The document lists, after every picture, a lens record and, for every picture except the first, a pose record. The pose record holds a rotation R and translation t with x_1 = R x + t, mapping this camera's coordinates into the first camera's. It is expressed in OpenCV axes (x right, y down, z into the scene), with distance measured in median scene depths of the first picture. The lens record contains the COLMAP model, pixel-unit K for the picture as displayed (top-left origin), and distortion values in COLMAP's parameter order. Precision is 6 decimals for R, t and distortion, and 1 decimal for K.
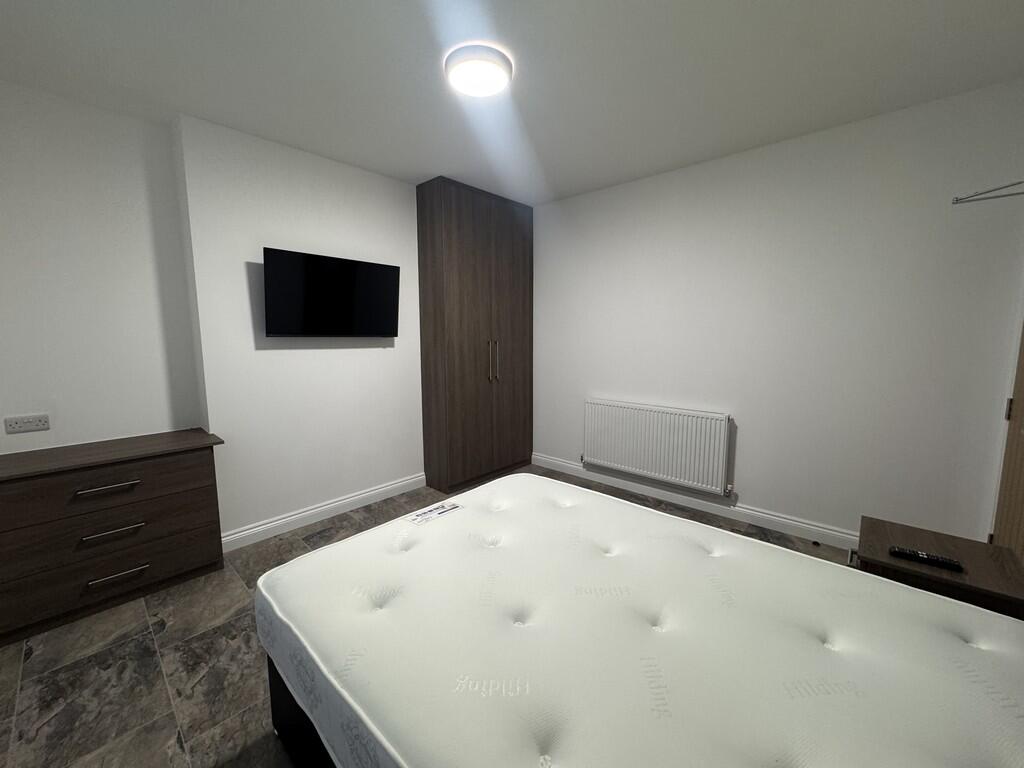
lens RADIAL K [[406.5, 0, 513.0], [0, 406.5, 382.5], [0, 0, 1]] dist [-0.002873, 0.000711]
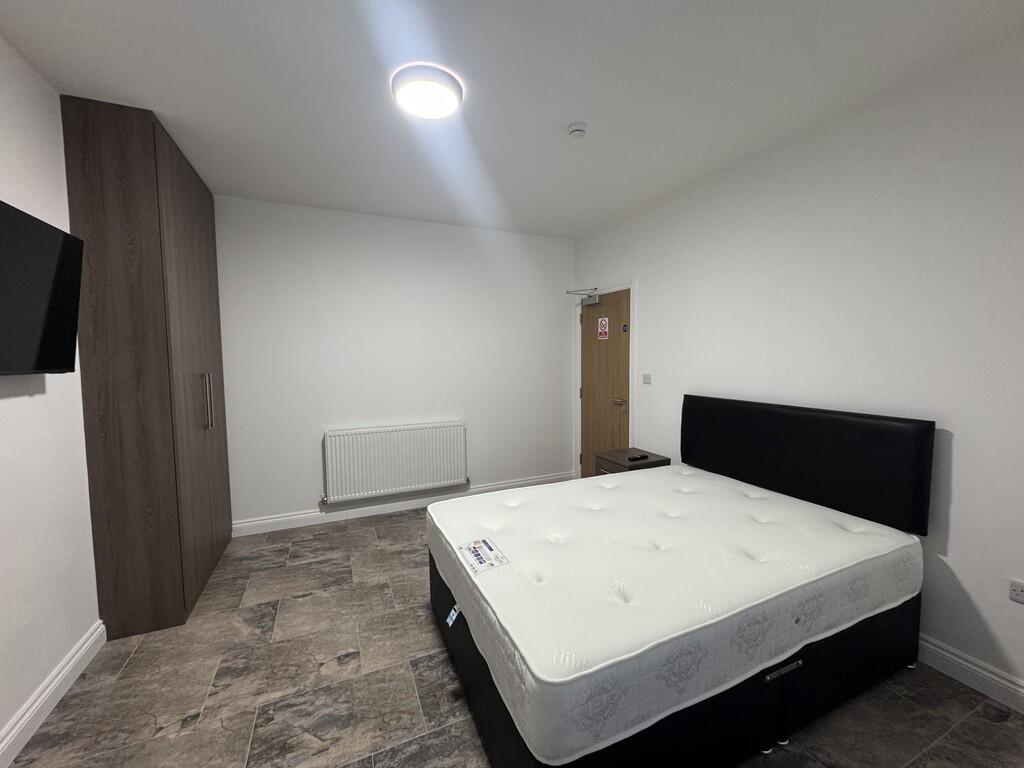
lens RADIAL K [[406.5, 0, 515.2], [0, 406.5, 379.6], [0, 0, 1]] dist [-0.002873, 0.000711]
pose [[0.398872, -0.057059, 0.915229, -0.694757], [0.117567, 0.993008, 0.010670, -0.054188], [-0.909439, 0.103344, 0.402792, 0.360410]]
